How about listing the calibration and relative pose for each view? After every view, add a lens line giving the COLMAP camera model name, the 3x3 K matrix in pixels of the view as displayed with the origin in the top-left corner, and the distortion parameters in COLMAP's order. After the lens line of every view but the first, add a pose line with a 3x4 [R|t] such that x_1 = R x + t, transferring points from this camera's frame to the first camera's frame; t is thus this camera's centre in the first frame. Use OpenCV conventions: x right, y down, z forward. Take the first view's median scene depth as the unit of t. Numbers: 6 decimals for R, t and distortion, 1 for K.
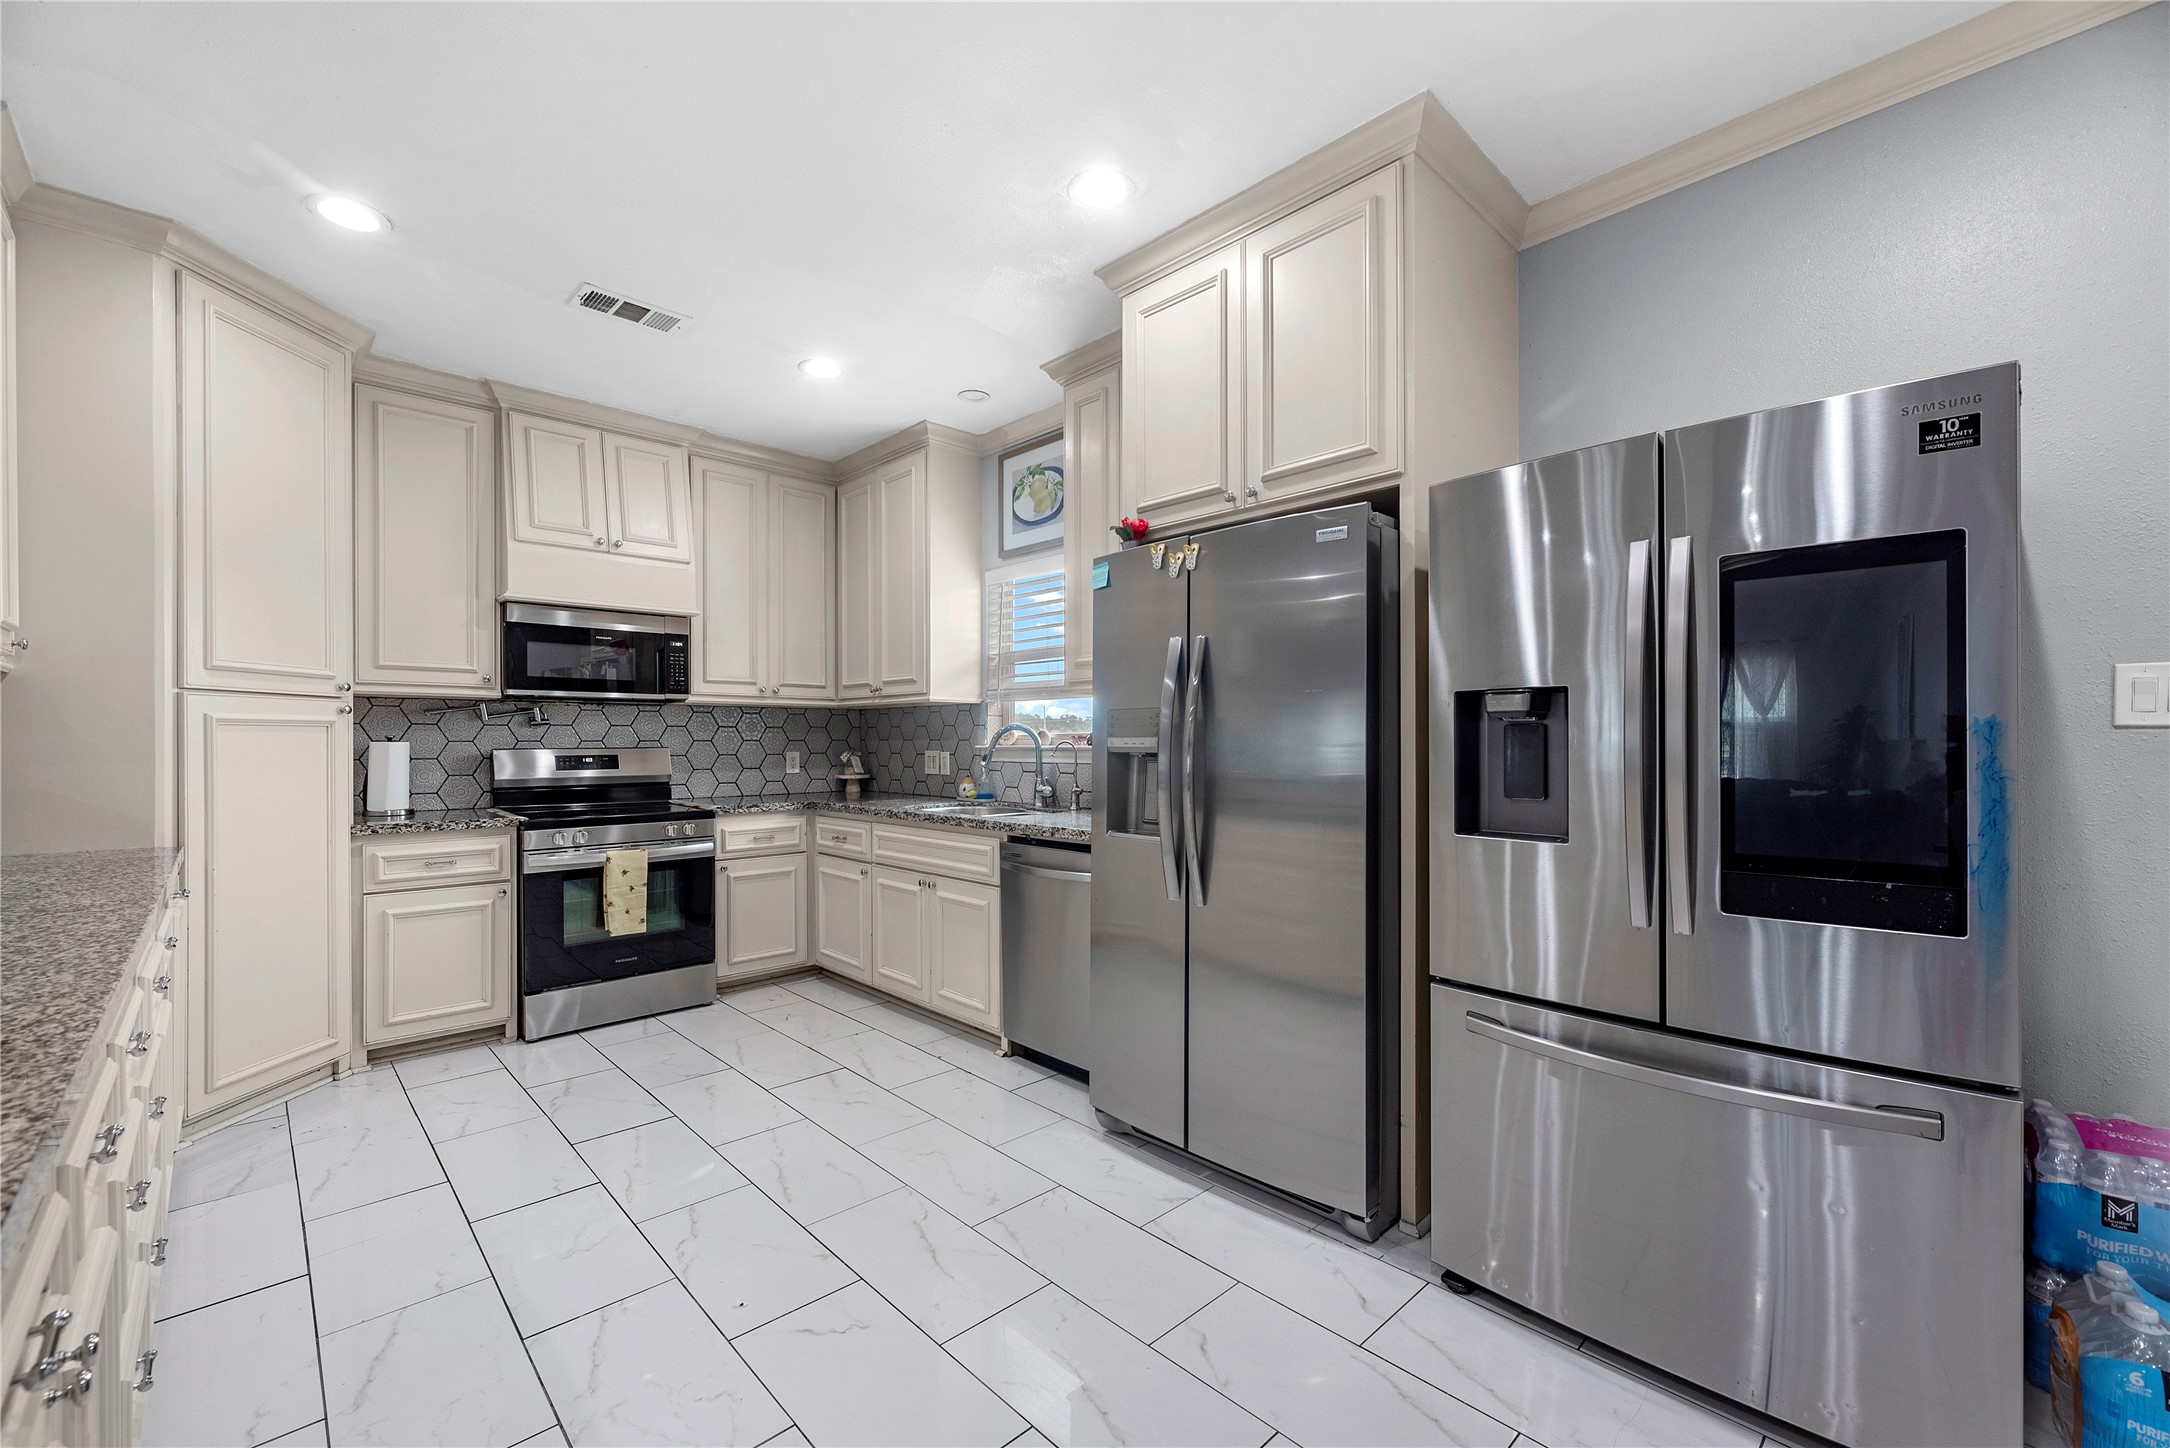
lens RADIAL K [[876.8, 0, 1081.7], [0, 876.8, 735.5], [0, 0, 1]] dist [-0.000531, 0.000008]
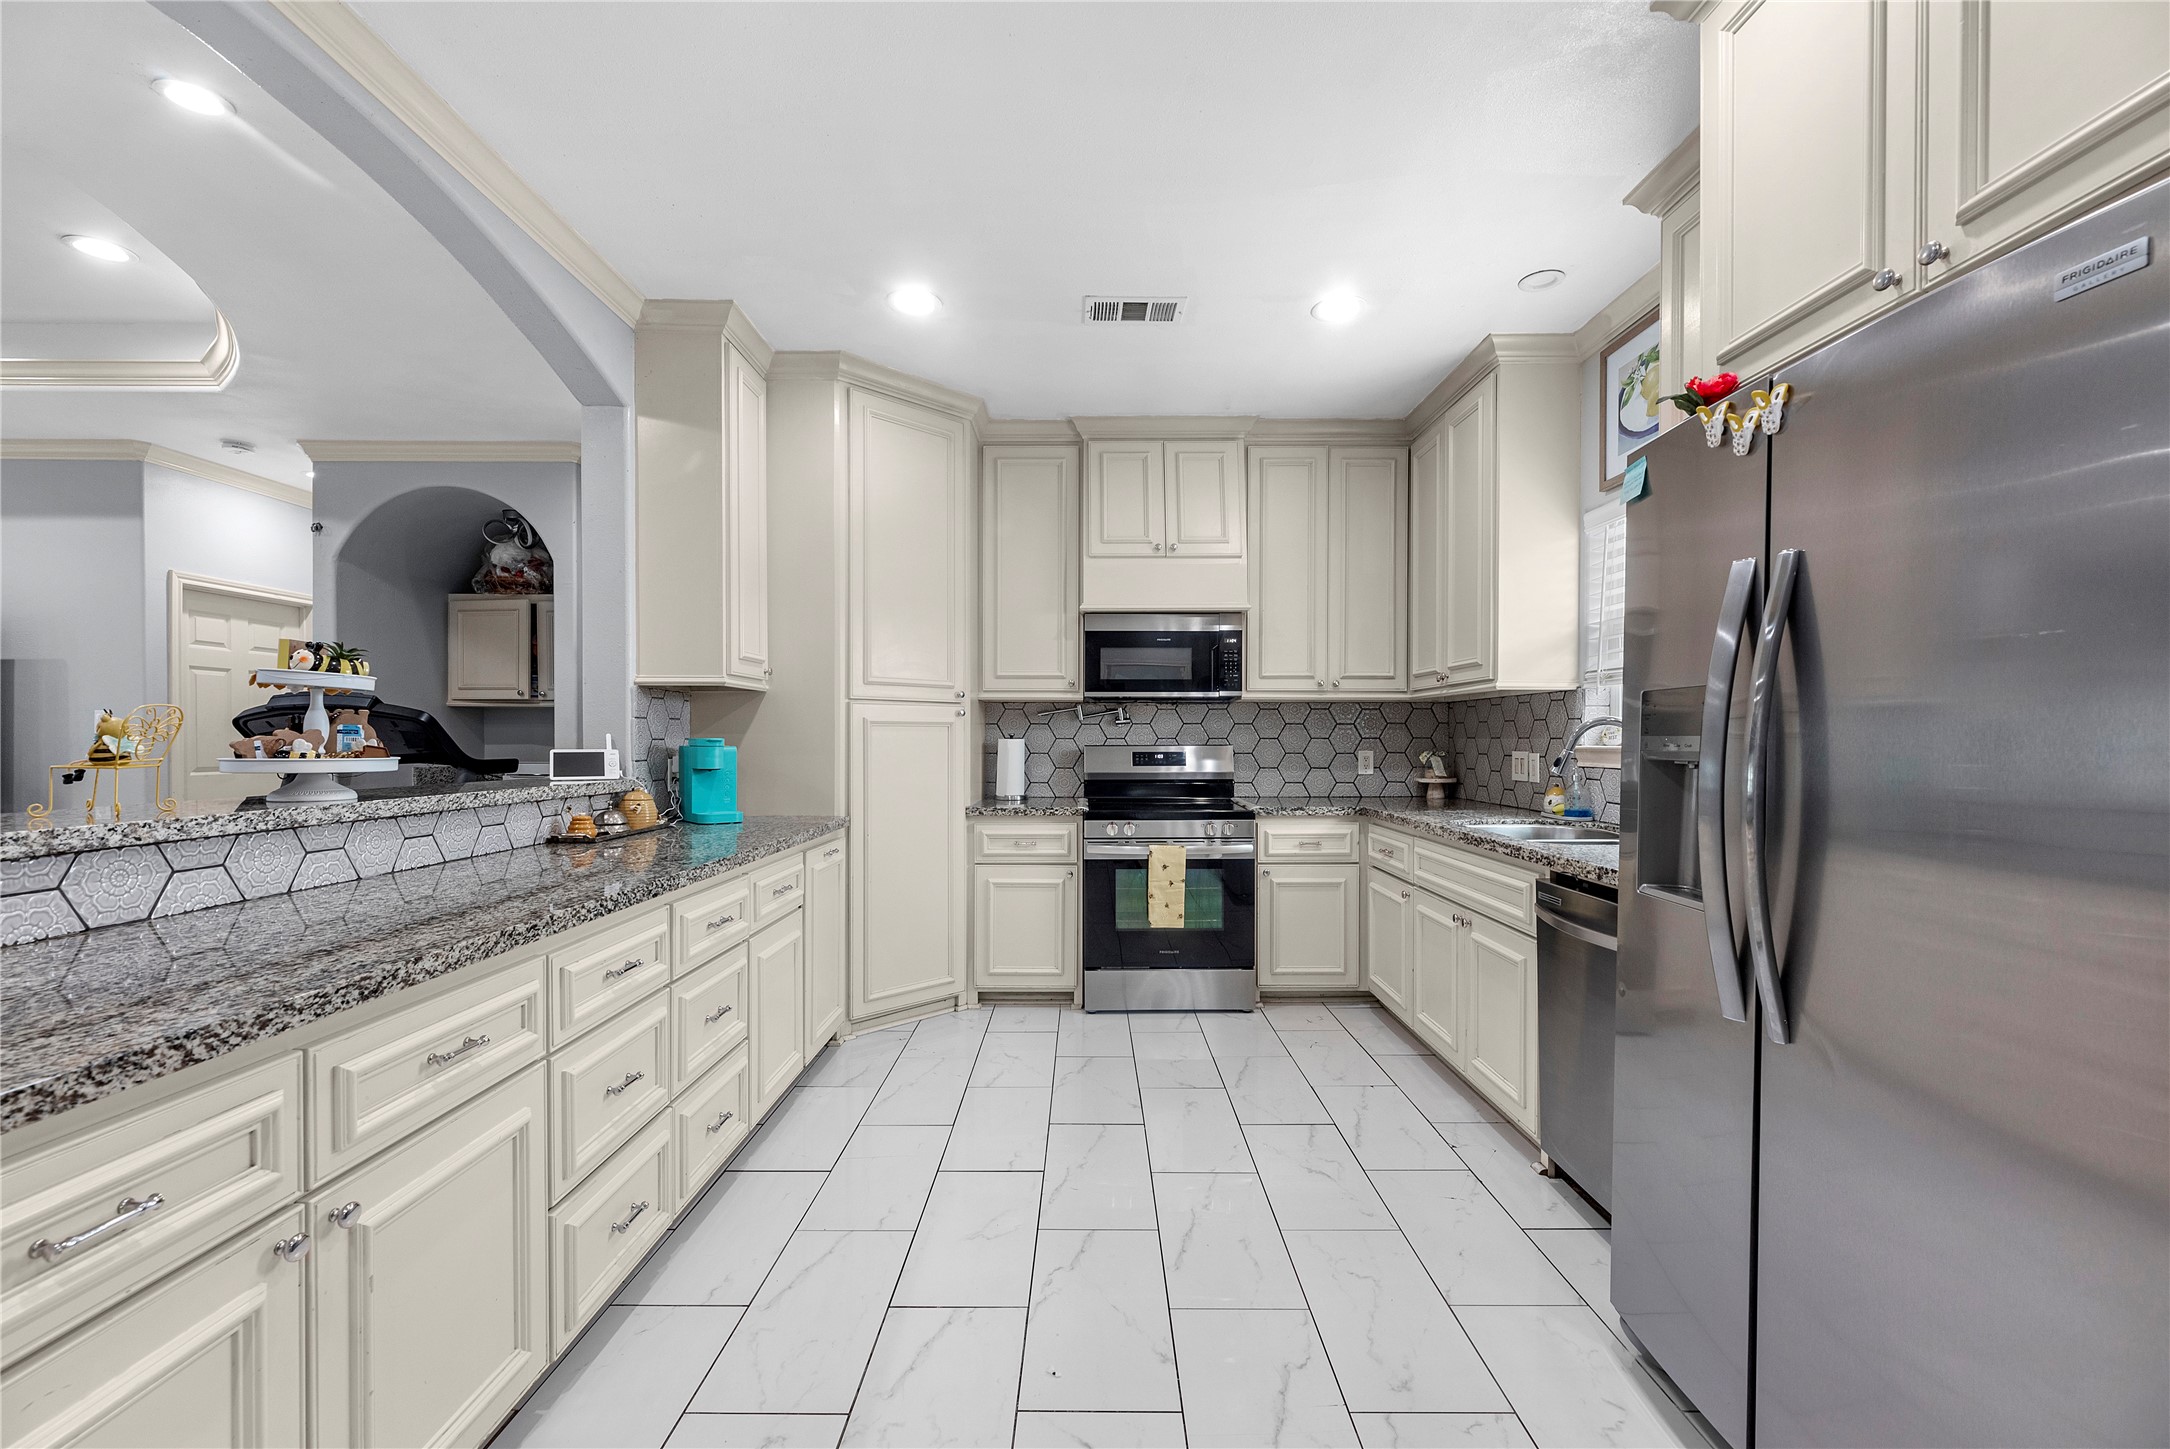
lens RADIAL K [[884.5, 0, 1098.2], [0, 884.5, 742.5], [0, 0, 1]] dist [-0.000568, 0.000243]
pose [[0.726504, 0.005368, -0.687142, 0.123181], [0.002309, 0.999945, 0.010253, 0.000080], [0.687159, -0.009036, 0.726451, 0.183809]]
